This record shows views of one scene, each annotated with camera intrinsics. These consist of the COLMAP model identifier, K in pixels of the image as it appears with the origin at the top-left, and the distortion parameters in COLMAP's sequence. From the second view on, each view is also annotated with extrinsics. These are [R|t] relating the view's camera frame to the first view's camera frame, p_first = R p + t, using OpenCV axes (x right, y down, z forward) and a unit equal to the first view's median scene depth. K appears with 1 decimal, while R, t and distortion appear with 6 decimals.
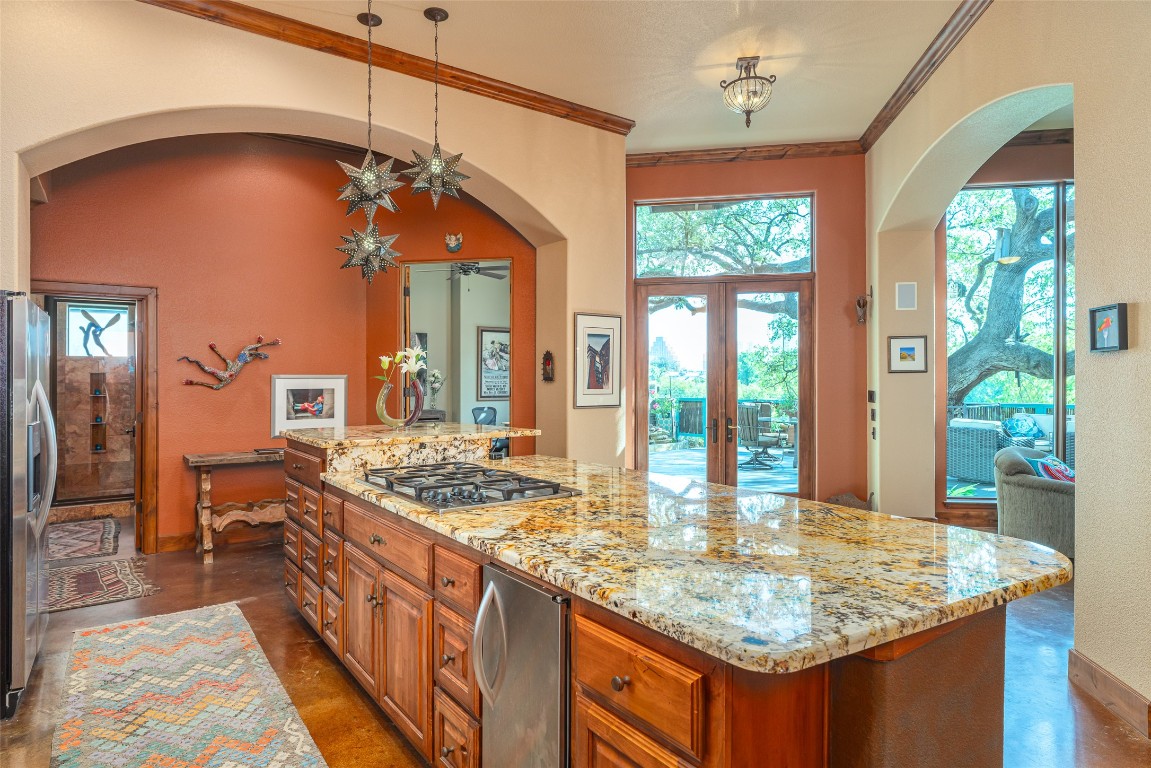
lens RADIAL K [[666.1, 0, 572.1], [0, 666.1, 377.6], [0, 0, 1]] dist [0.004435, -0.000085]
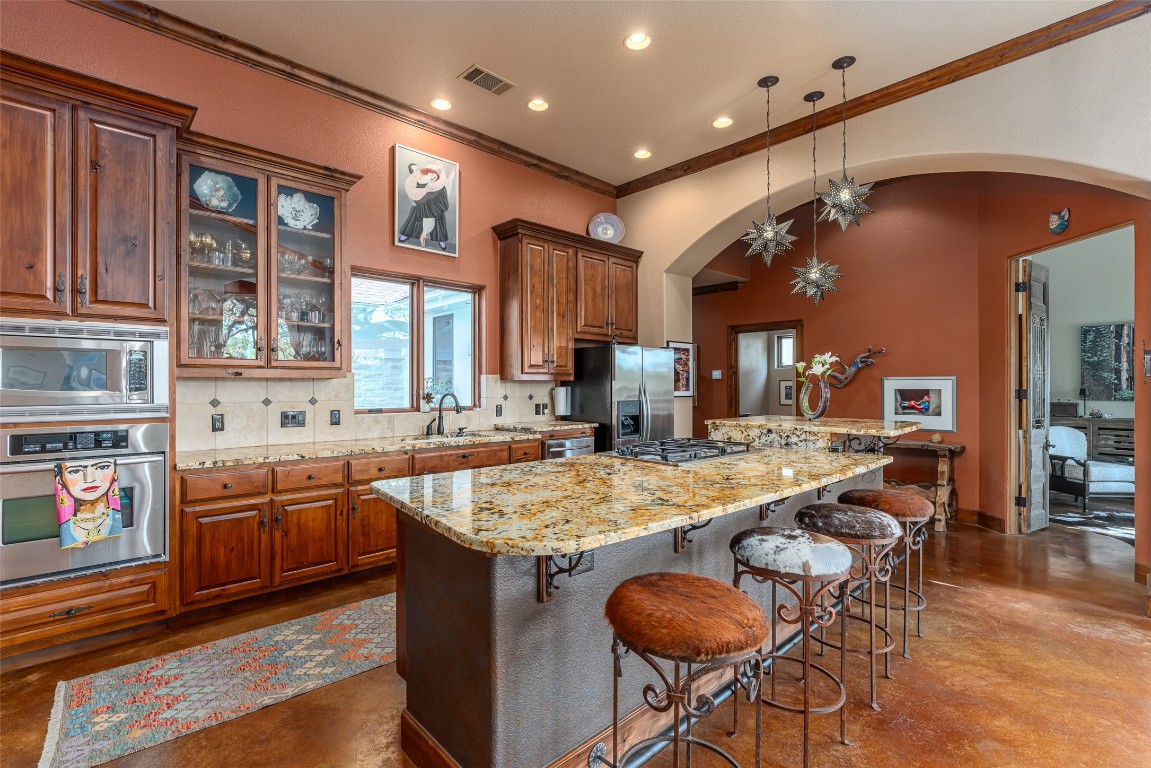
lens RADIAL K [[519.1, 0, 568.7], [0, 519.1, 383.1], [0, 0, 1]] dist [0.000835, 0.000219]
pose [[0.146419, 0.002448, -0.989220, 0.425300], [0.000648, 0.999996, 0.002571, 0.003712], [0.989222, -0.001017, 0.146417, 0.277261]]
